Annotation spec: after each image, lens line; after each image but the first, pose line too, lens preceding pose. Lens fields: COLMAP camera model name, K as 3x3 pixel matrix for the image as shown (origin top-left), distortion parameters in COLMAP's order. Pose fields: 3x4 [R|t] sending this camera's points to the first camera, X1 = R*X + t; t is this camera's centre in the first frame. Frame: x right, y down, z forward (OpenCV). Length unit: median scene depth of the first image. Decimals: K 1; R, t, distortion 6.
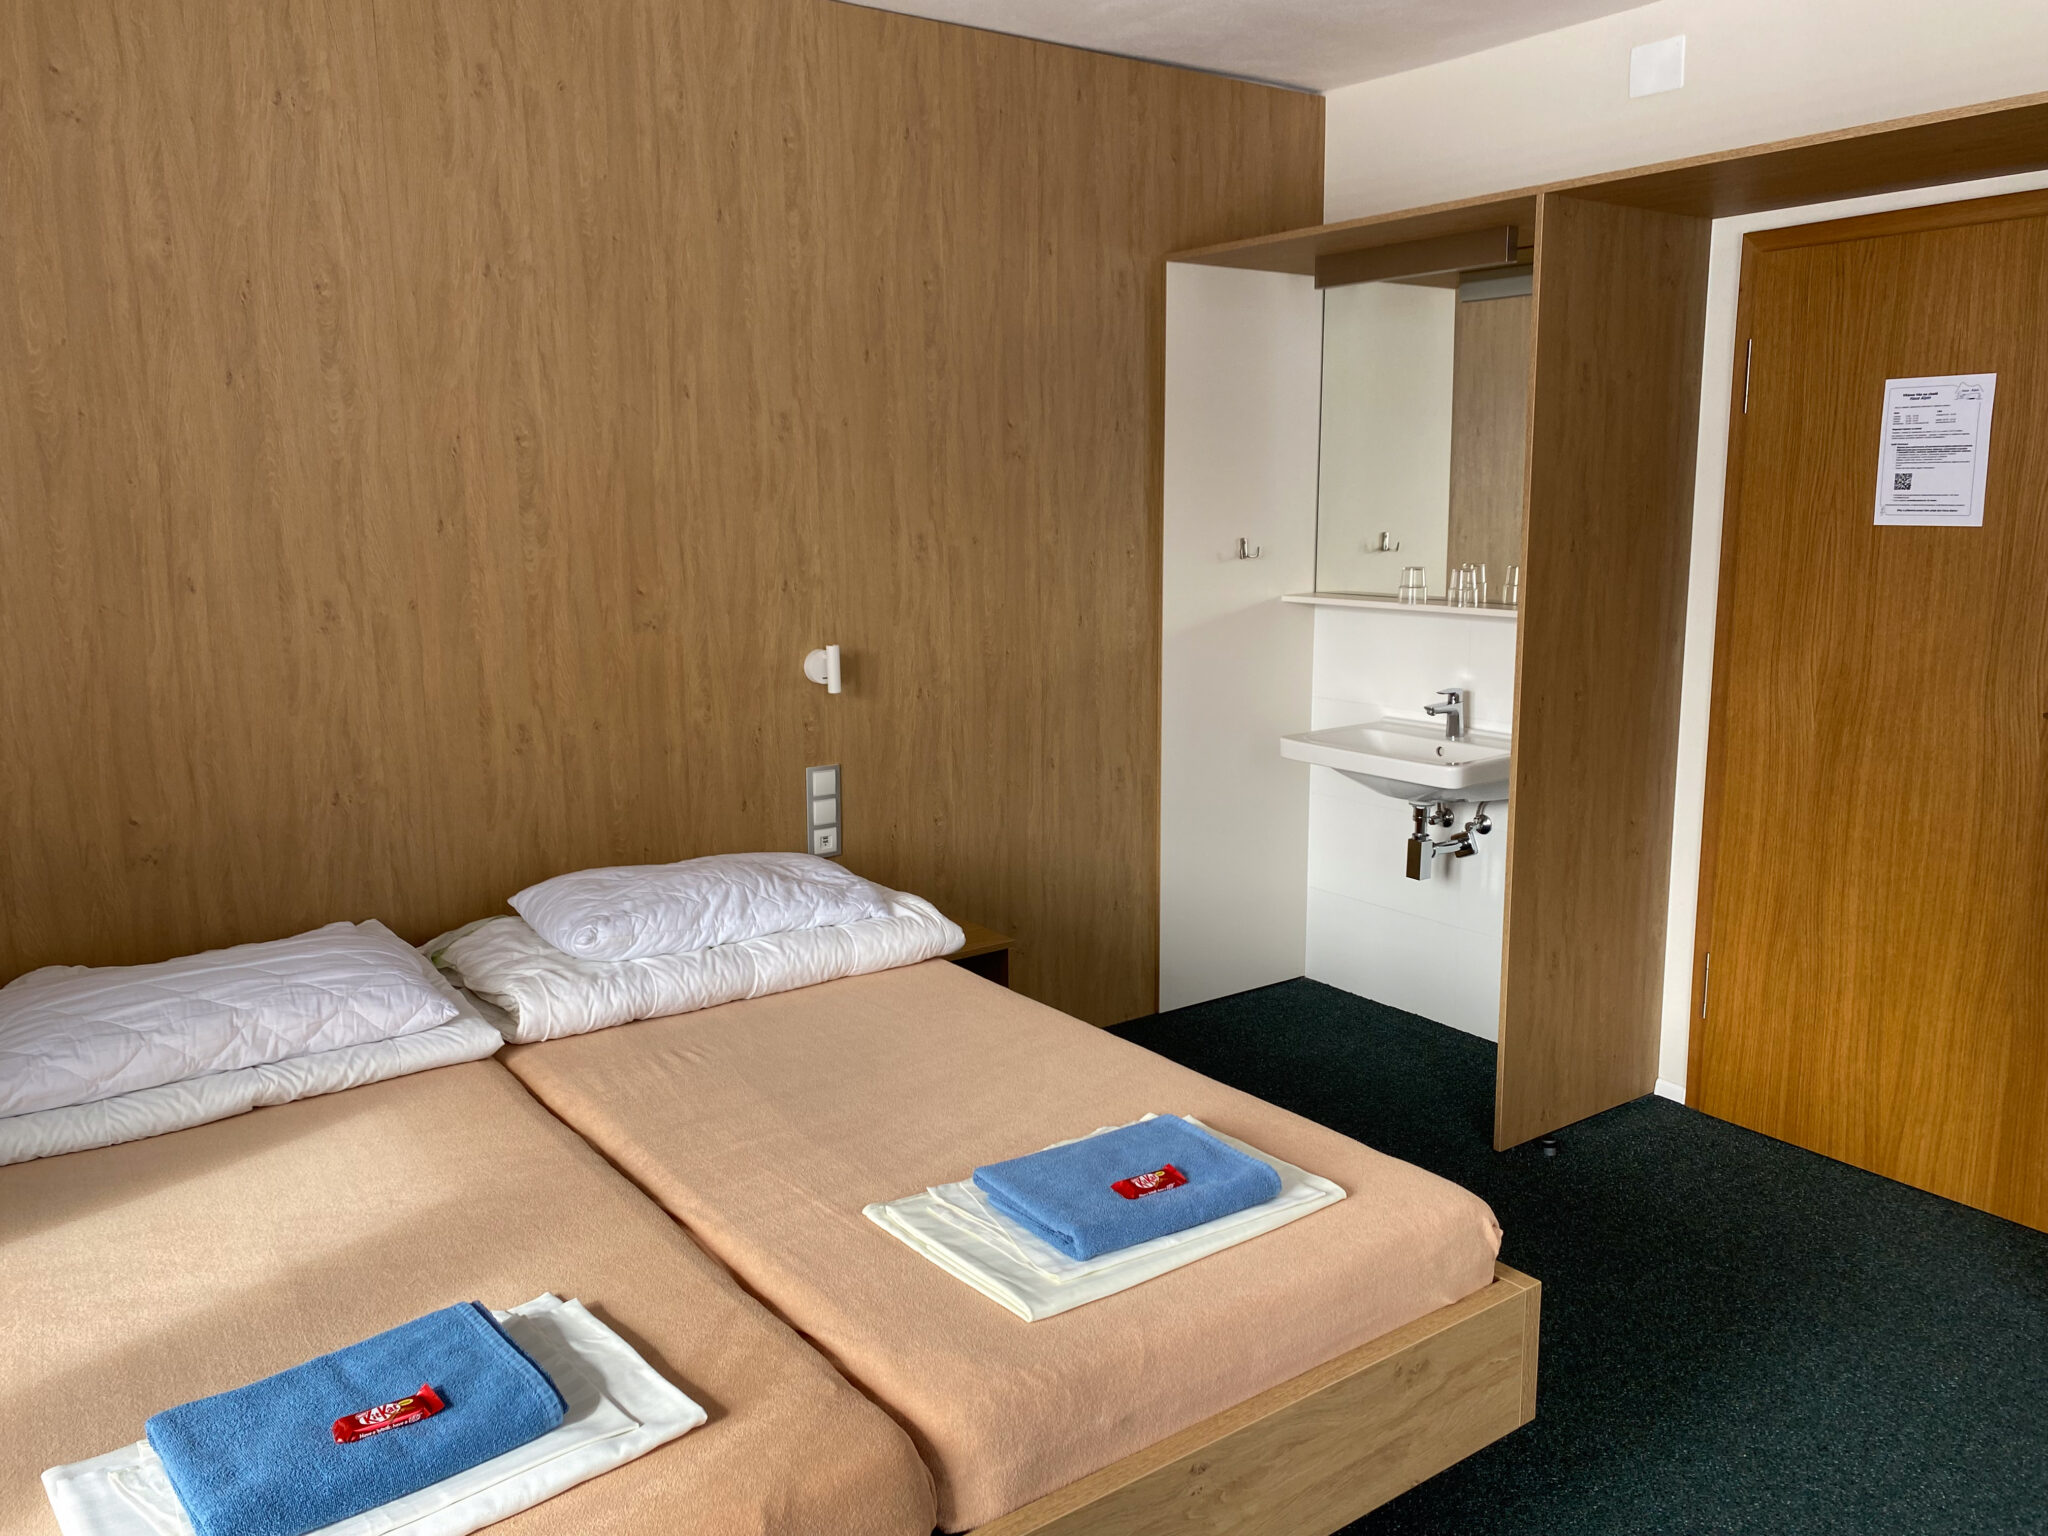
lens RADIAL K [[1588.5, 0, 1022.1], [0, 1588.5, 766.8], [0, 0, 1]] dist [0.011882, -0.007740]
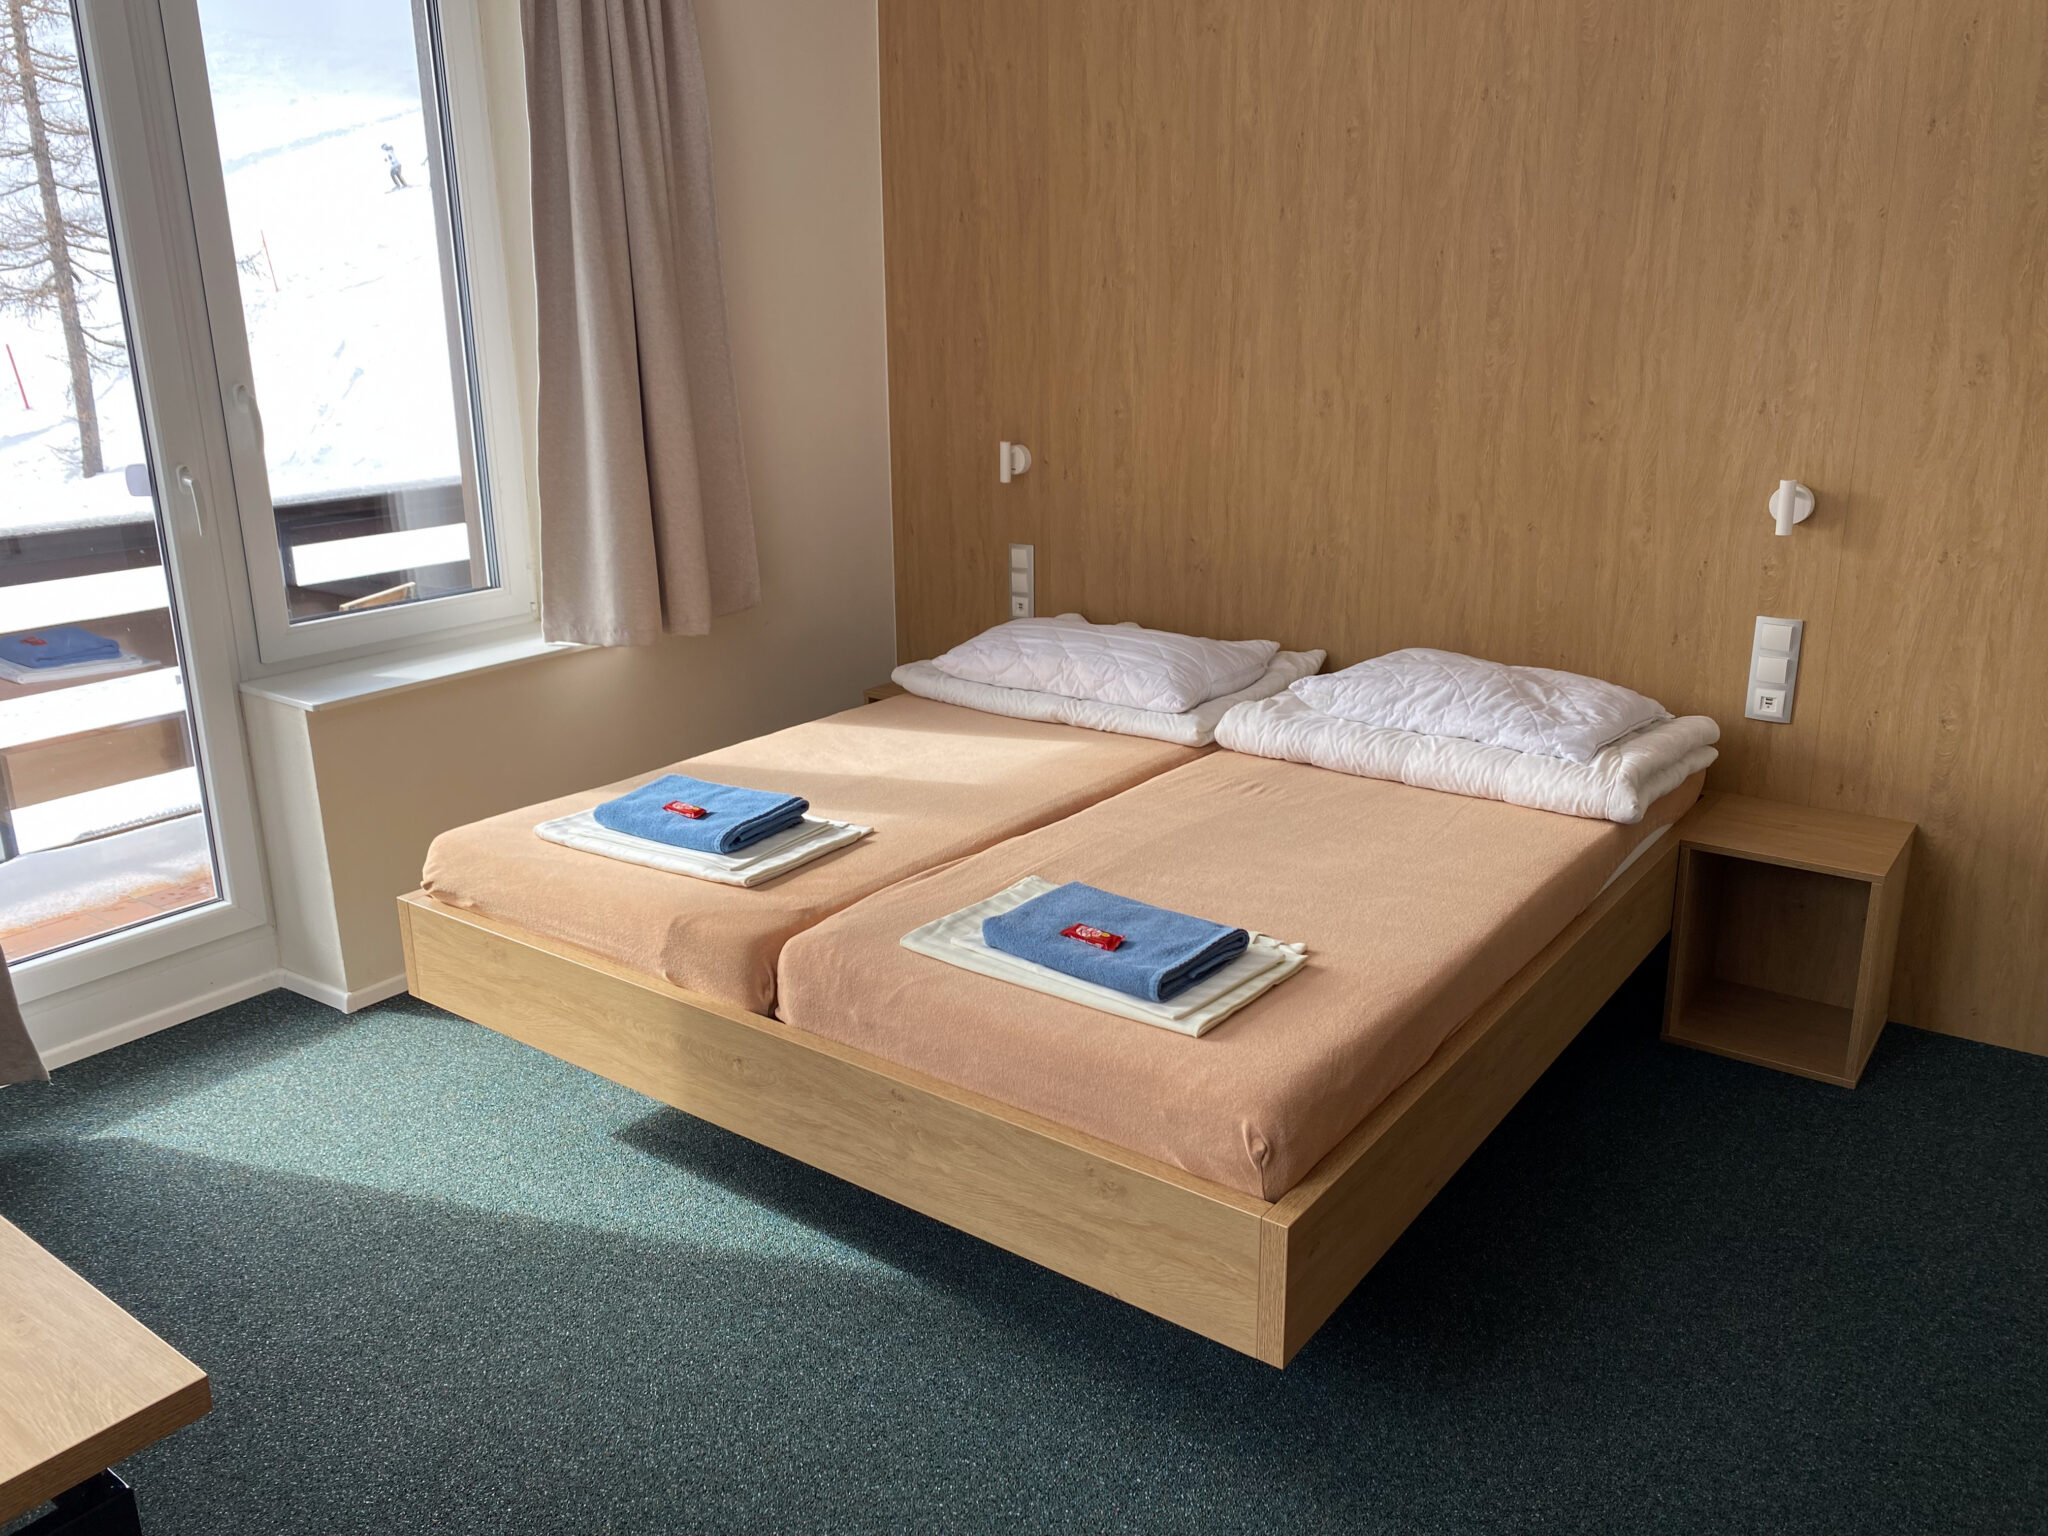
lens RADIAL K [[1588.5, 0, 955.6], [0, 1588.5, 761.6], [0, 0, 1]] dist [0.011882, -0.007740]
pose [[0.257442, 0.274638, -0.926443, 0.708164], [-0.154608, 0.958115, 0.241064, -0.078537], [0.953845, 0.081176, 0.289121, 0.368772]]
